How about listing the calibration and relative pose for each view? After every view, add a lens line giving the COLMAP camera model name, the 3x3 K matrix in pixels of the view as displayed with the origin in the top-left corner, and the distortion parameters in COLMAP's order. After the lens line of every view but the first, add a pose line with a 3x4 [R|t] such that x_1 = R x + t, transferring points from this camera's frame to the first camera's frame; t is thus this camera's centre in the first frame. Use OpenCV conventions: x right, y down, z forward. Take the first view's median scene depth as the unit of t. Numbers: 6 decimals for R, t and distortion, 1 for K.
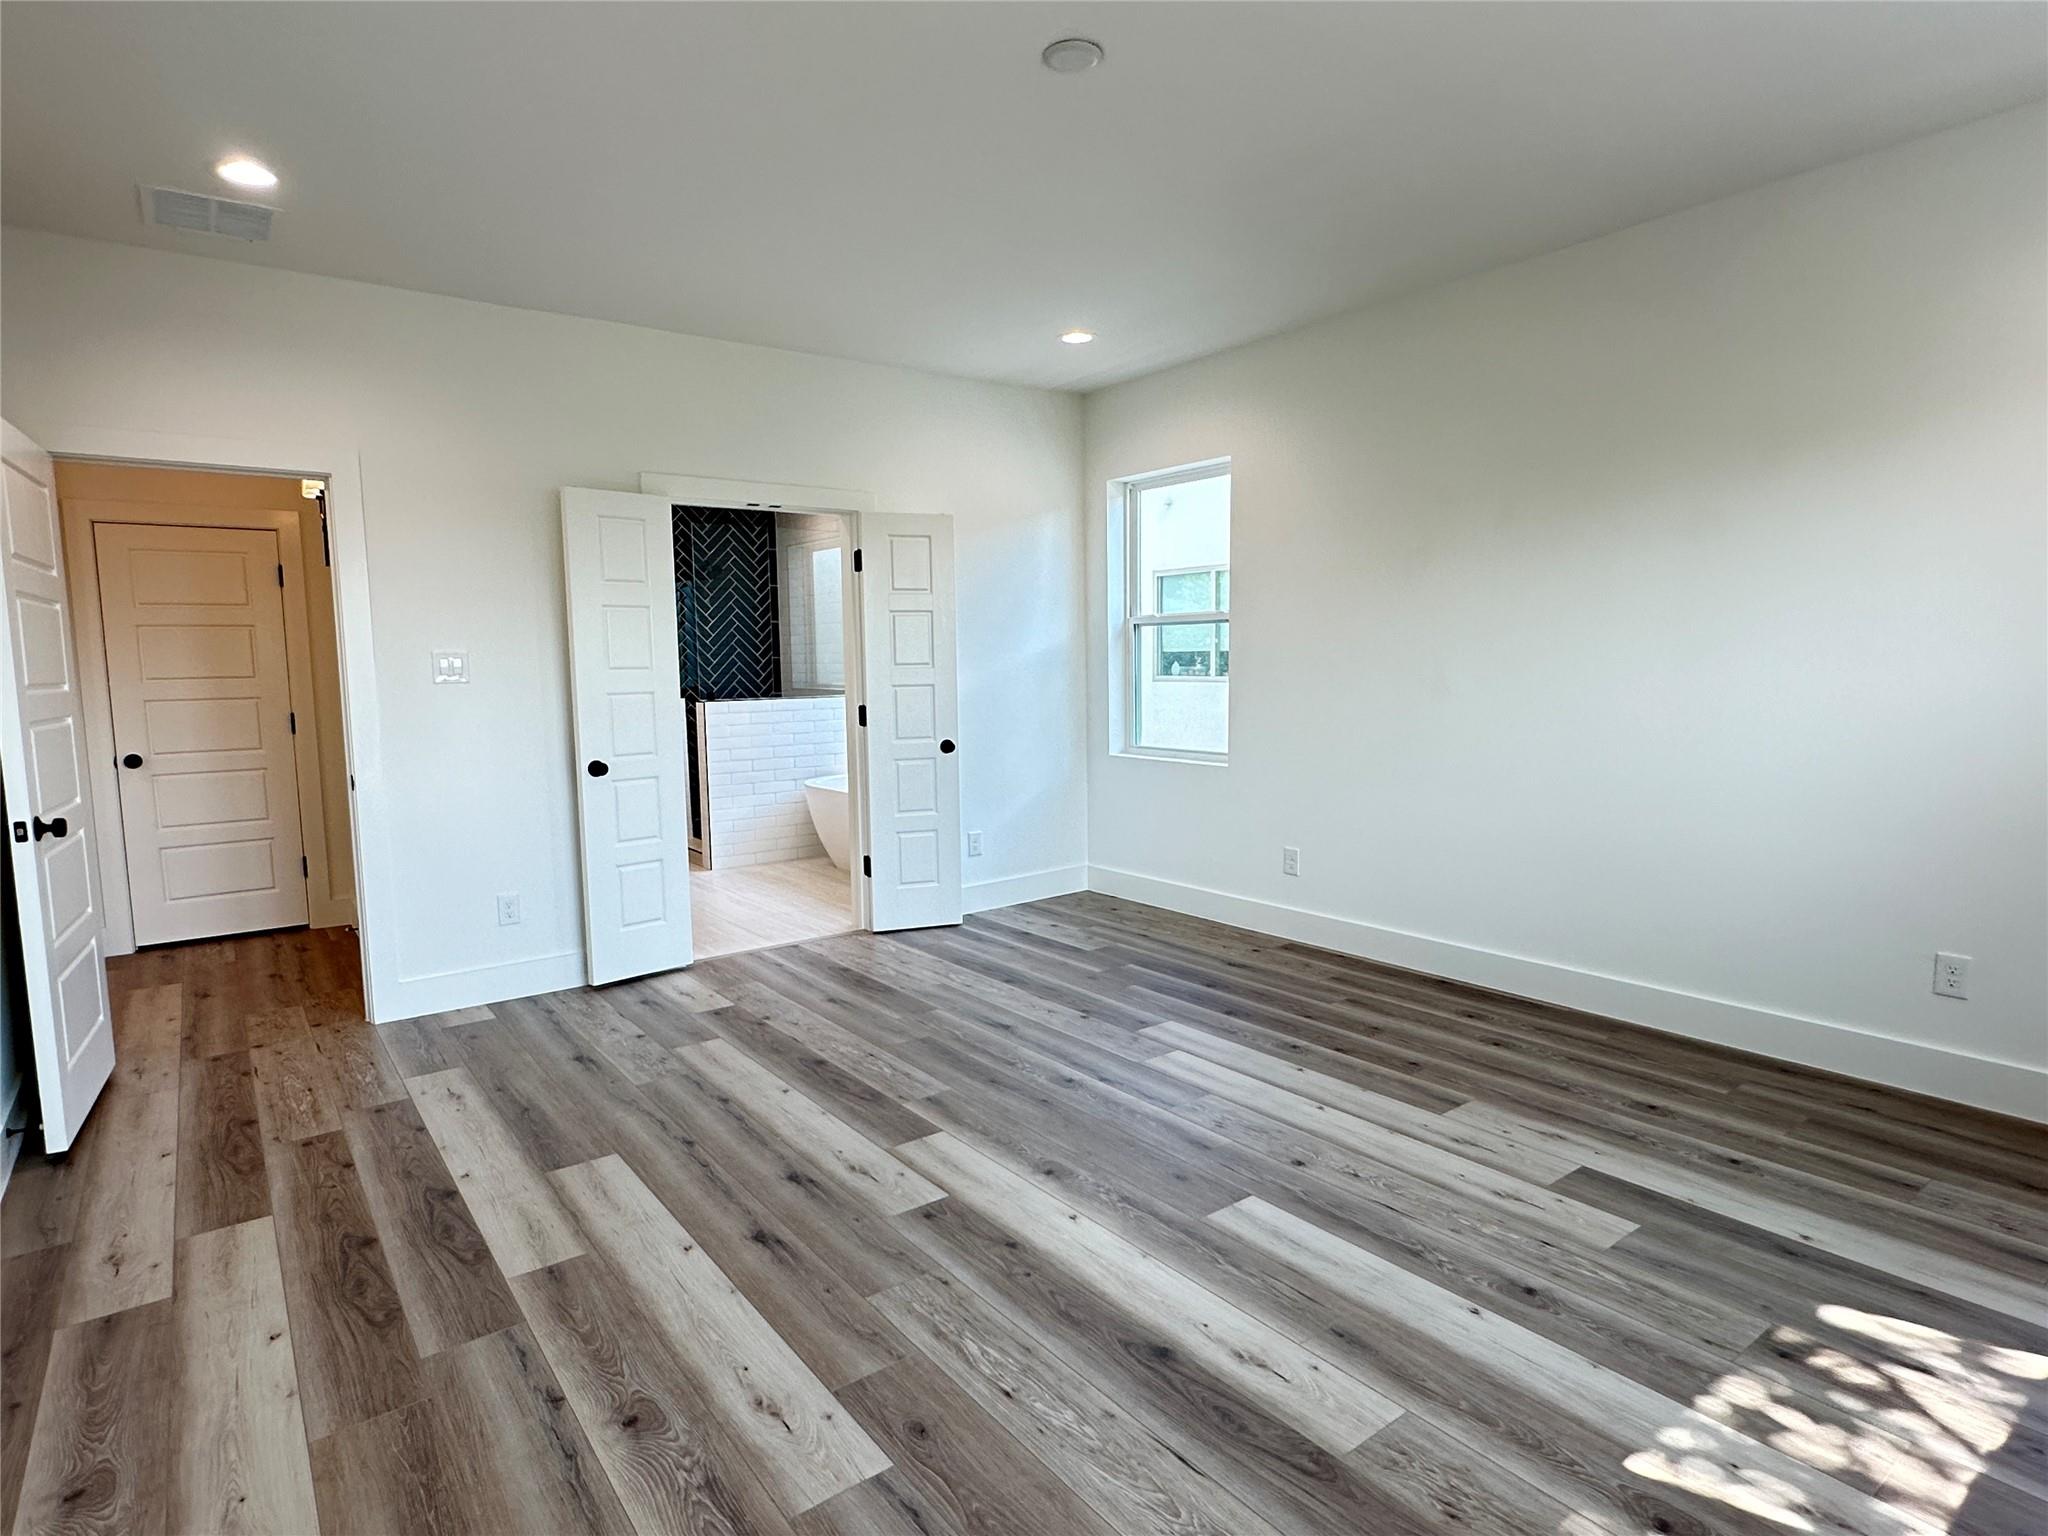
lens RADIAL K [[1111.3, 0, 1025.3], [0, 1111.3, 766.2], [0, 0, 1]] dist [-0.011560, 0.001926]
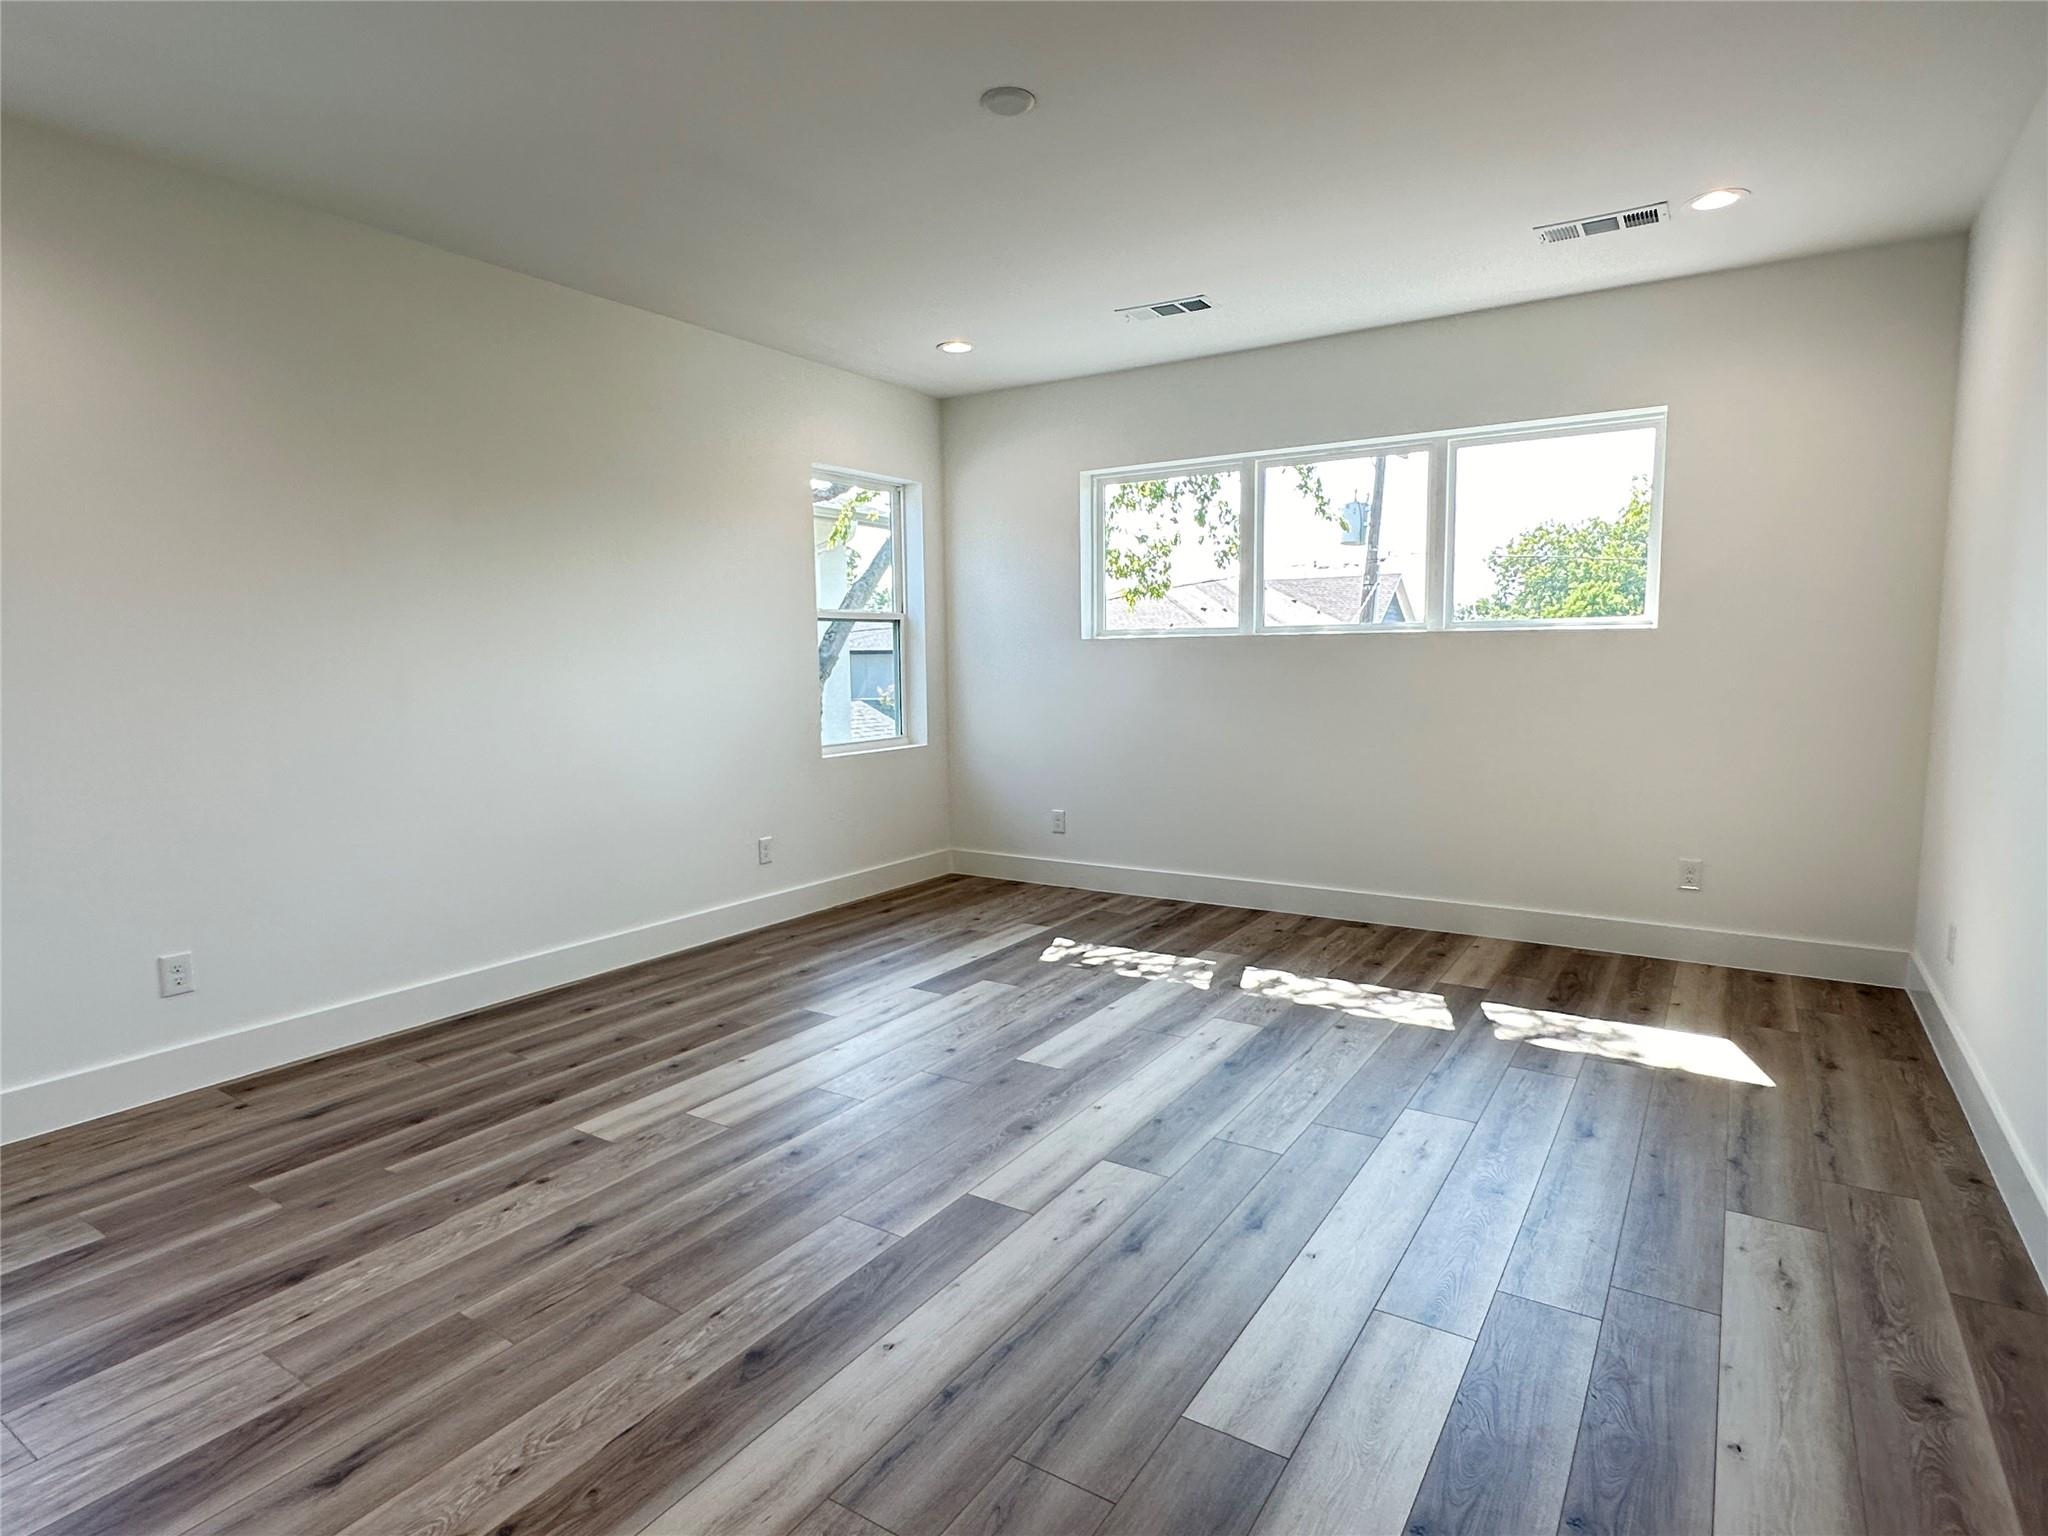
lens RADIAL K [[1111.3, 0, 1022.9], [0, 1111.3, 773.8], [0, 0, 1]] dist [-0.011560, 0.001926]
pose [[-0.344553, -0.083990, 0.935002, -0.773373], [0.109560, 0.985586, 0.128907, -0.087666], [-0.932352, 0.146854, -0.330384, 1.069953]]
